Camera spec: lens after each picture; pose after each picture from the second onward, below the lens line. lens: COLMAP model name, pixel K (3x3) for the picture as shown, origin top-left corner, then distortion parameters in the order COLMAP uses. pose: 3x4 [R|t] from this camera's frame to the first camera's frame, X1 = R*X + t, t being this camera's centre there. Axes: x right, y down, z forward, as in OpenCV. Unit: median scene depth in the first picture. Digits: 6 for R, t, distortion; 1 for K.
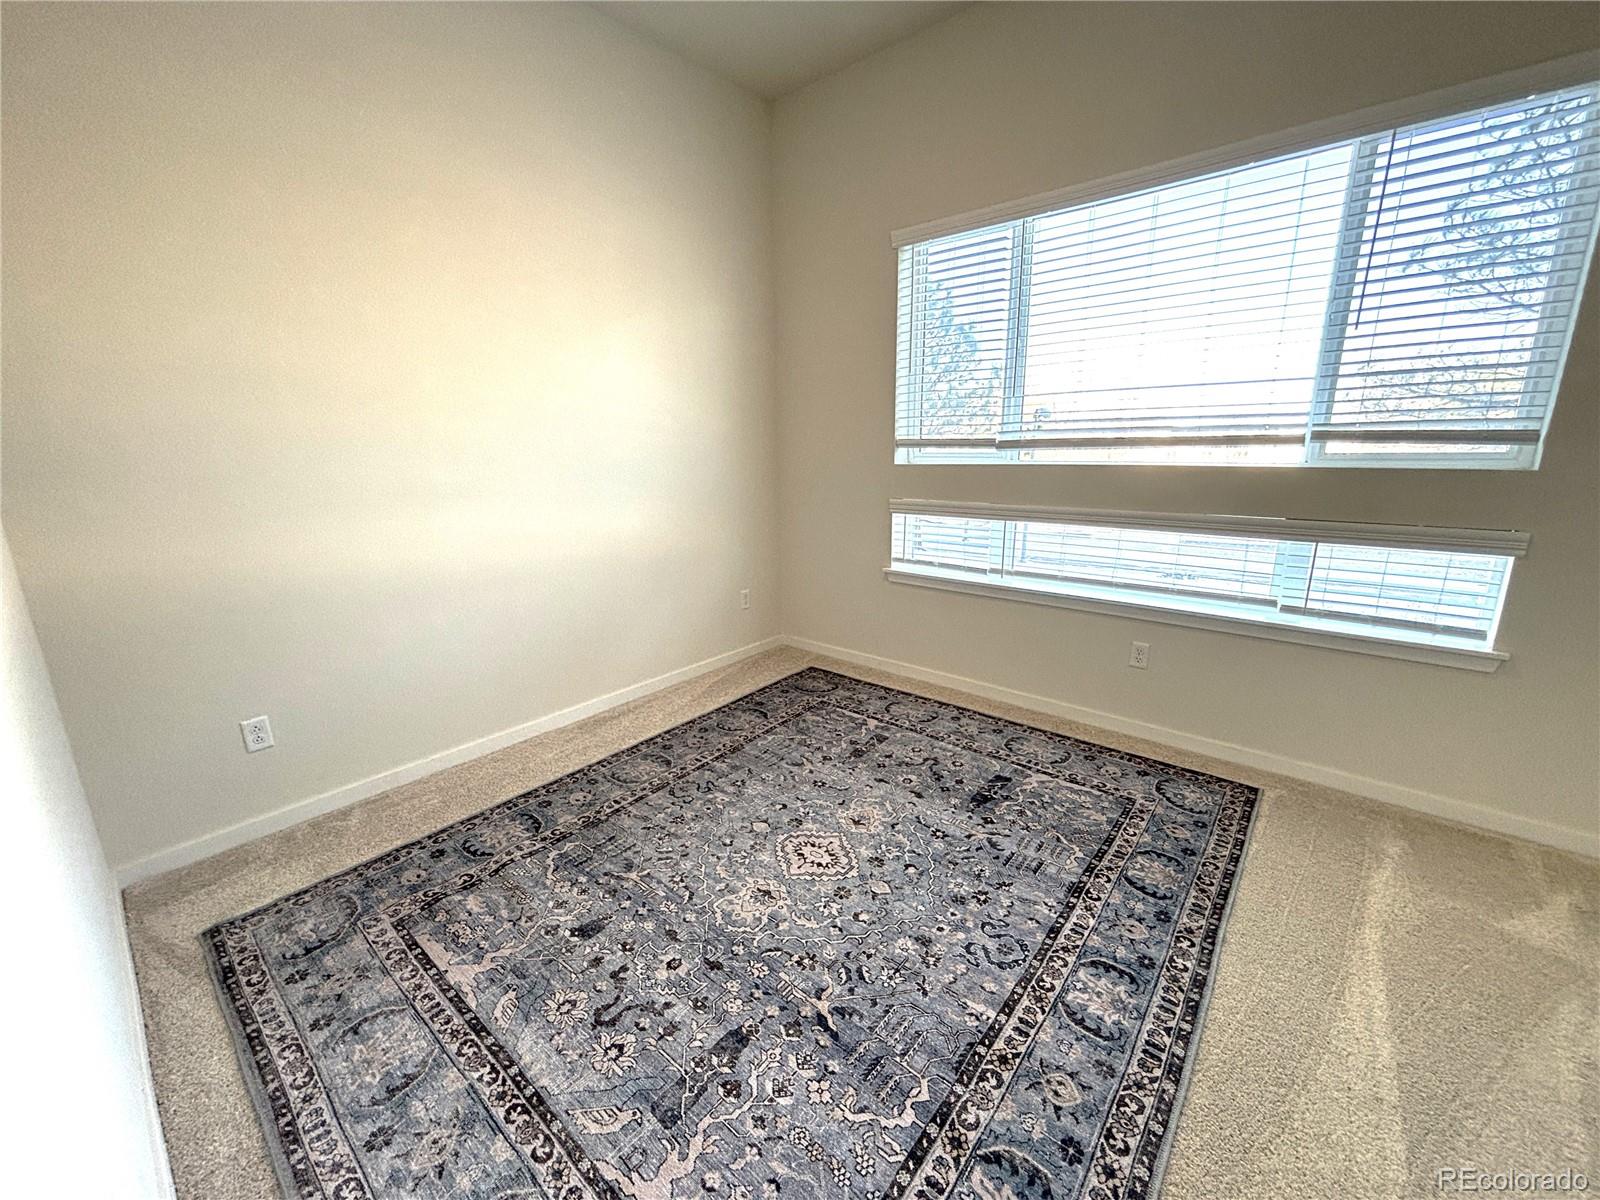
lens RADIAL K [[640.4, 0, 801.8], [0, 640.4, 597.0], [0, 0, 1]] dist [0.004096, 0.001839]
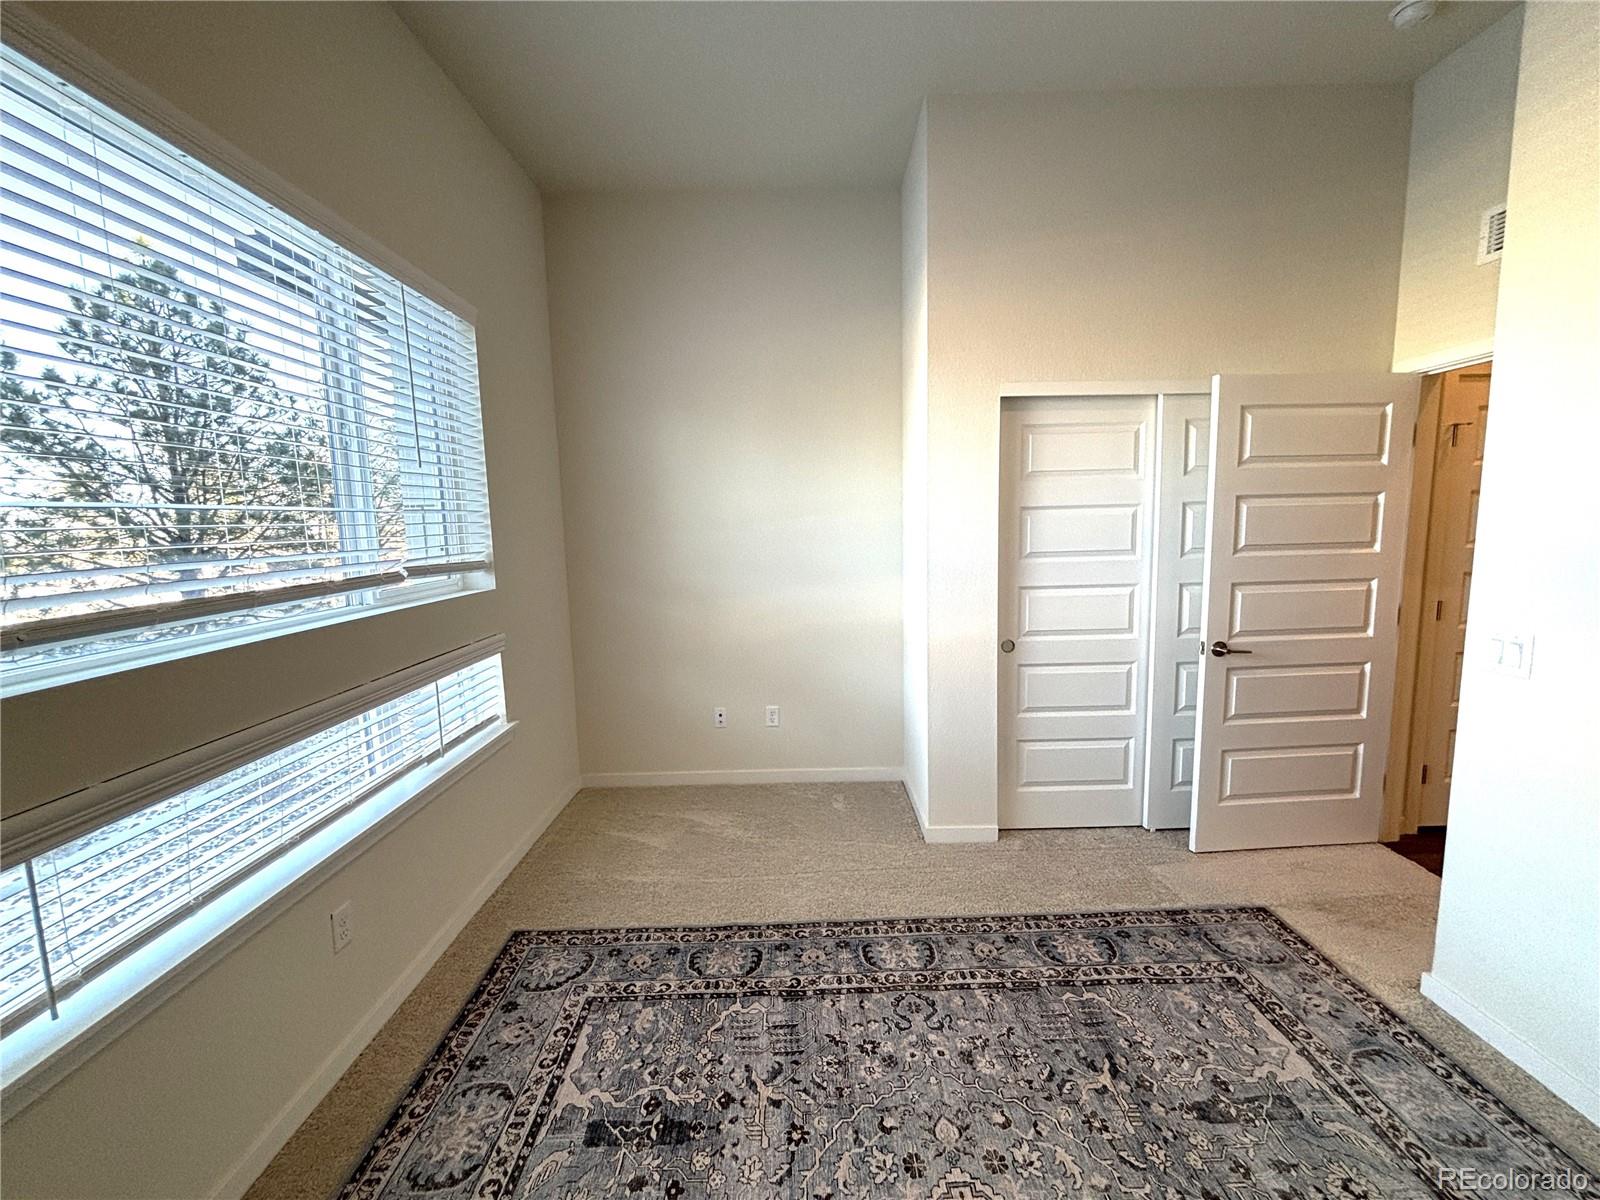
lens RADIAL K [[640.4, 0, 806.9], [0, 640.4, 599.9], [0, 0, 1]] dist [0.004096, 0.001839]
pose [[-0.660144, -0.056264, 0.749029, -0.334492], [0.212174, 0.942614, 0.257801, -0.418755], [-0.720550, 0.329111, -0.610323, 1.481885]]
